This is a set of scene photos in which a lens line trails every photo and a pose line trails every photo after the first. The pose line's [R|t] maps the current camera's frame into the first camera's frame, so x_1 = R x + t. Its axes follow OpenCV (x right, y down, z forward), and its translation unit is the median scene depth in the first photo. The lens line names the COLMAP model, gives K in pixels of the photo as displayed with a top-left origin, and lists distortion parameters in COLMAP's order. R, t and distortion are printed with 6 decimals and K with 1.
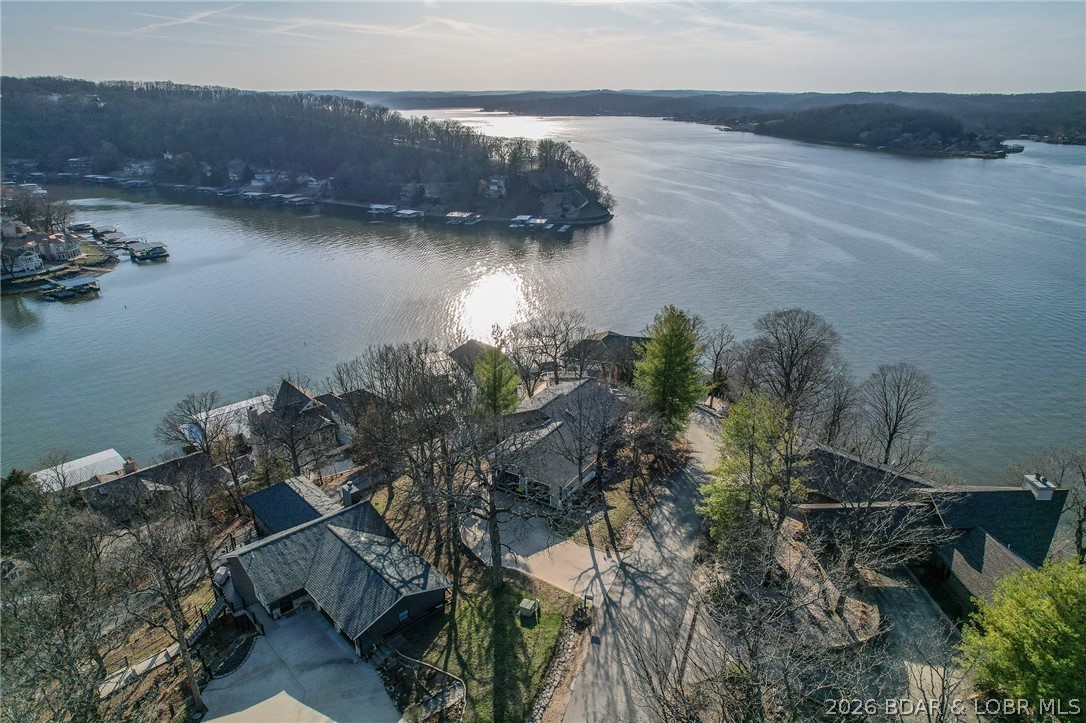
lens RADIAL K [[693.5, 0, 544.4], [0, 693.5, 365.5], [0, 0, 1]] dist [-0.080641, 0.075809]
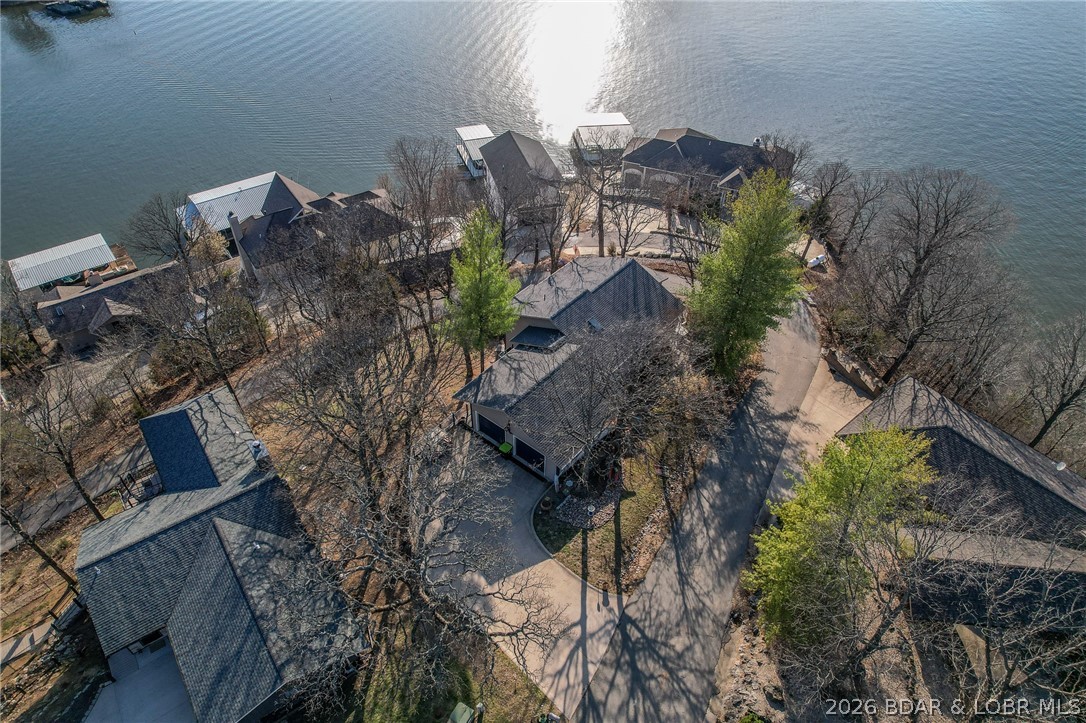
lens RADIAL K [[693.5, 0, 544.4], [0, 693.5, 365.5], [0, 0, 1]] dist [-0.080641, 0.075809]
pose [[0.991214, 0.103676, -0.082137, 0.061377], [-0.066437, 0.927207, 0.368609, -0.185951], [0.114374, -0.359914, 0.925948, 0.417072]]
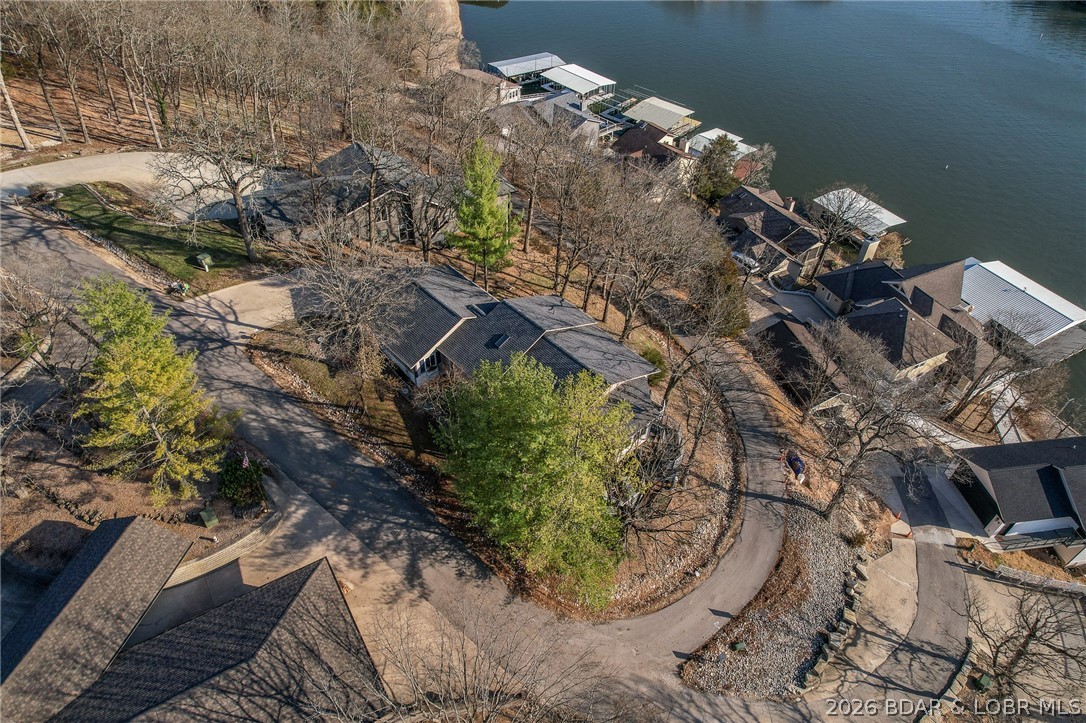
lens RADIAL K [[693.5, 0, 544.4], [0, 693.5, 365.5], [0, 0, 1]] dist [-0.080641, 0.075809]
pose [[-0.267264, 0.658486, -0.703538, 0.657527], [-0.382918, 0.597405, 0.704615, -0.517508], [0.884276, 0.457715, 0.092481, 1.247617]]
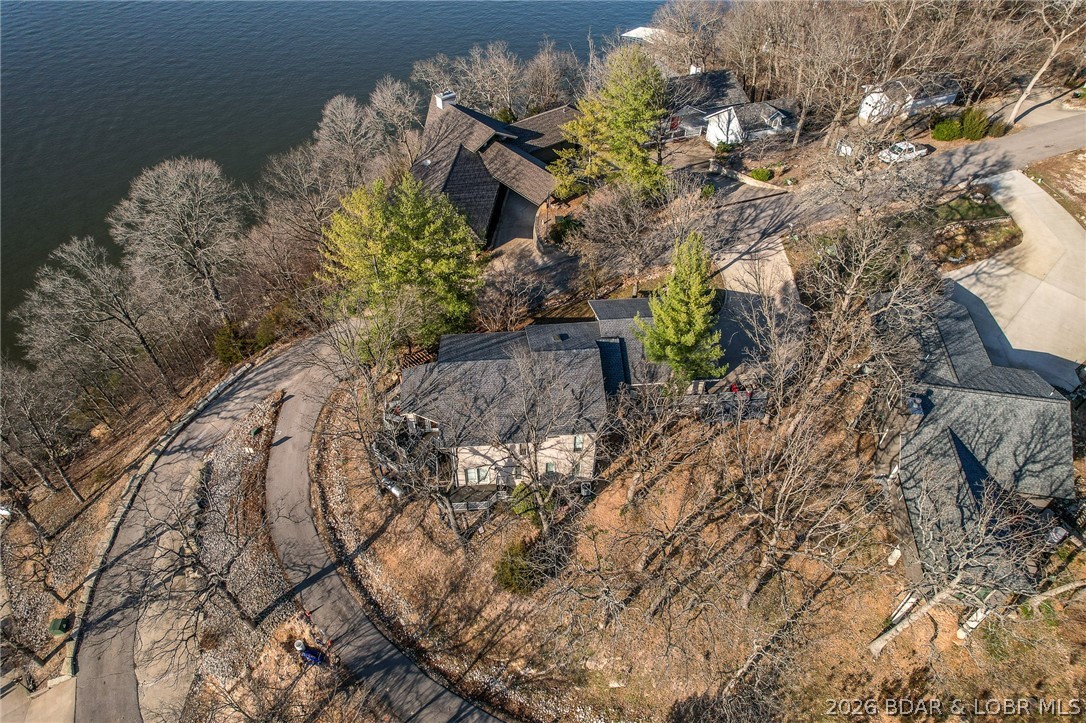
lens RADIAL K [[693.5, 0, 544.4], [0, 693.5, 365.5], [0, 0, 1]] dist [-0.080641, 0.075809]
pose [[-0.606555, -0.561370, 0.562988, -0.446438], [0.278987, 0.512806, 0.811909, -0.599023], [-0.744485, 0.649533, -0.154430, 1.433151]]
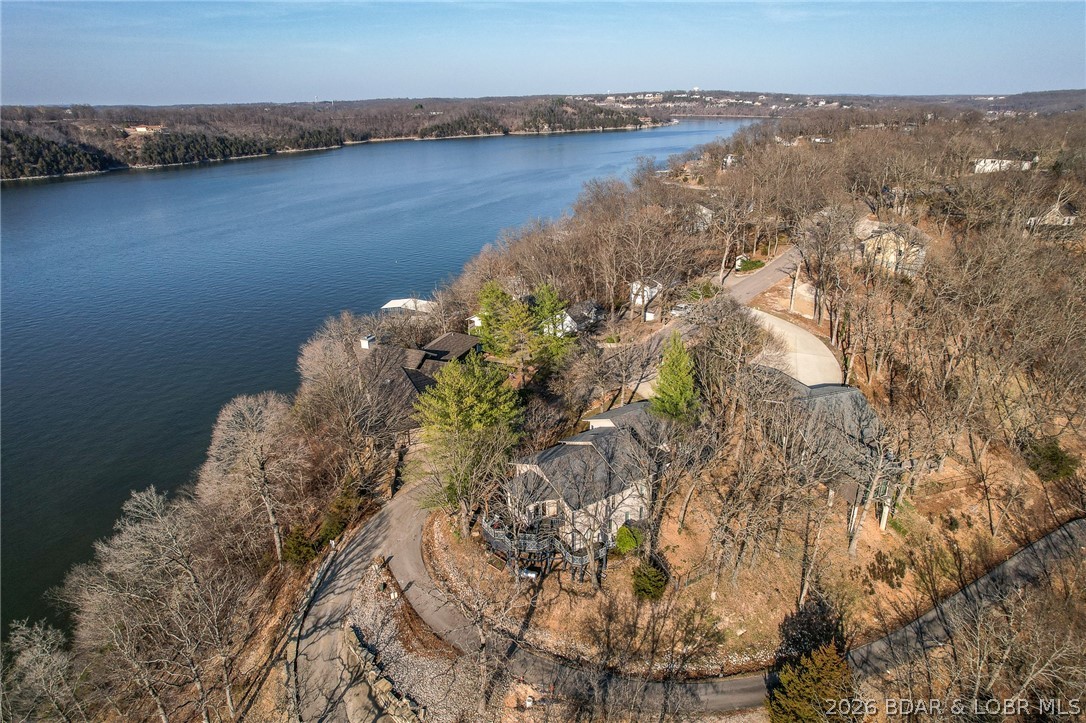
lens RADIAL K [[693.5, 0, 544.4], [0, 693.5, 365.5], [0, 0, 1]] dist [-0.080641, 0.075809]
pose [[-0.916134, -0.141903, 0.374915, -0.324443], [0.155535, 0.736160, 0.658693, -0.845171], [-0.369469, 0.661764, -0.652351, 2.032773]]
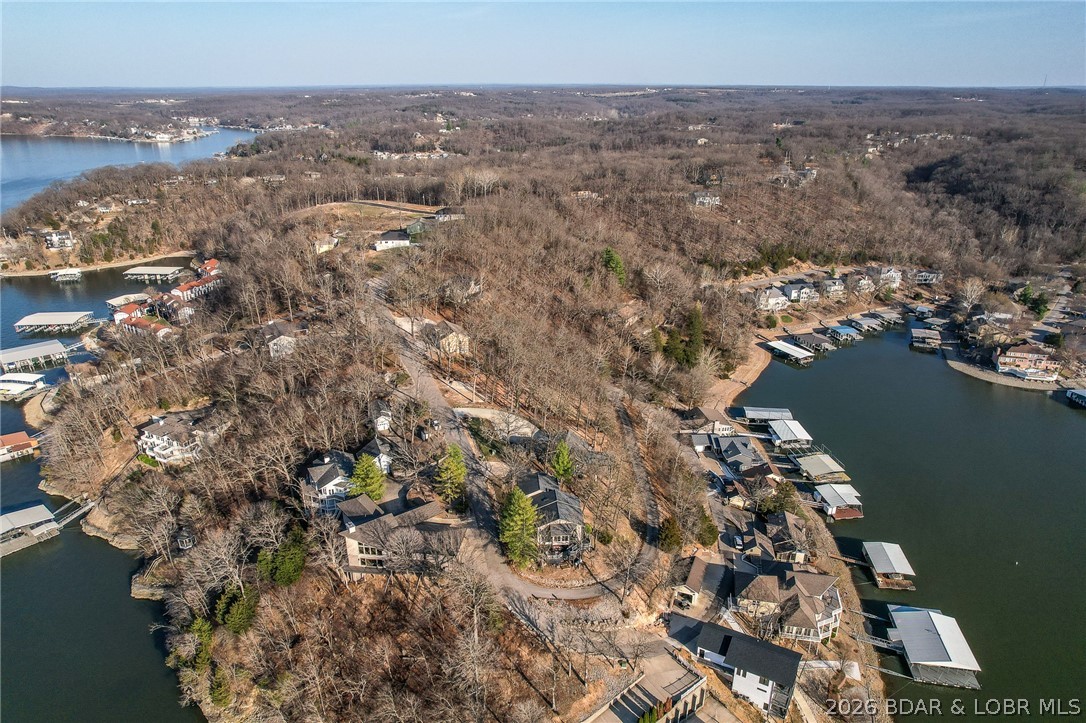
lens RADIAL K [[713.0, 0, 547.4], [0, 713.0, 359.1], [0, 0, 1]] dist [-0.070804, 0.079106]
pose [[-0.805087, 0.208505, -0.555301, 1.470770], [-0.227044, 0.756558, 0.613246, -2.029854], [0.547983, 0.619795, -0.561756, 2.490817]]
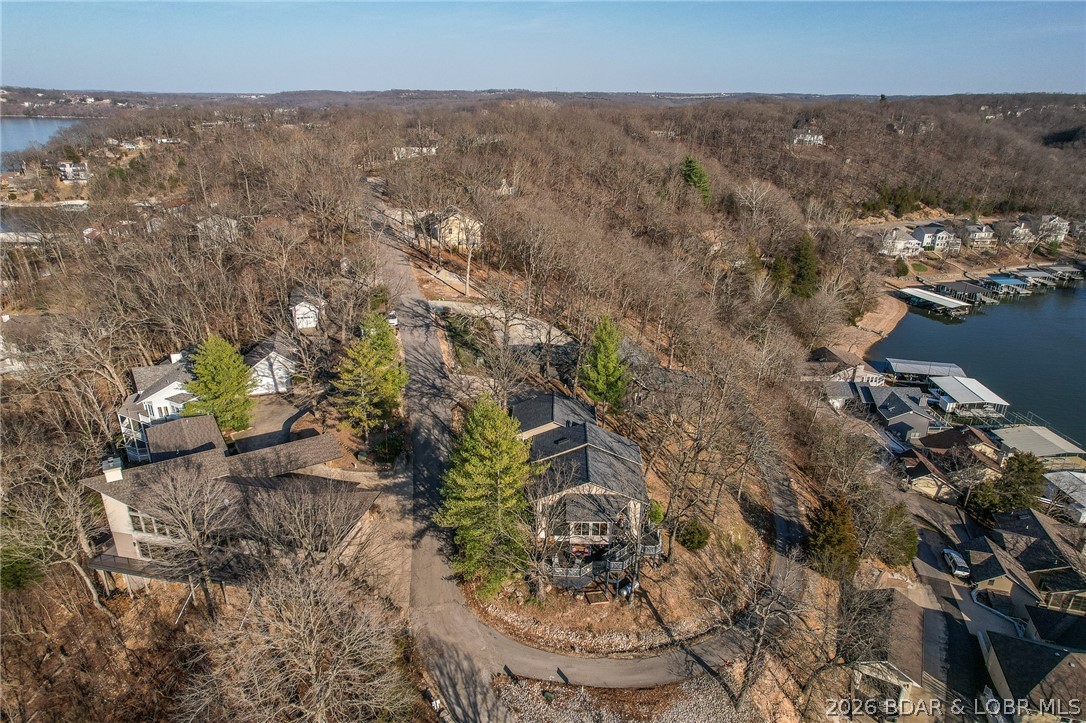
lens RADIAL K [[693.5, 0, 544.4], [0, 693.5, 365.5], [0, 0, 1]] dist [-0.080641, 0.075809]
pose [[-0.862548, 0.174315, -0.475000, 0.633873], [-0.201922, 0.742198, 0.639038, -0.783101], [0.463938, 0.647114, -0.604984, 1.902322]]
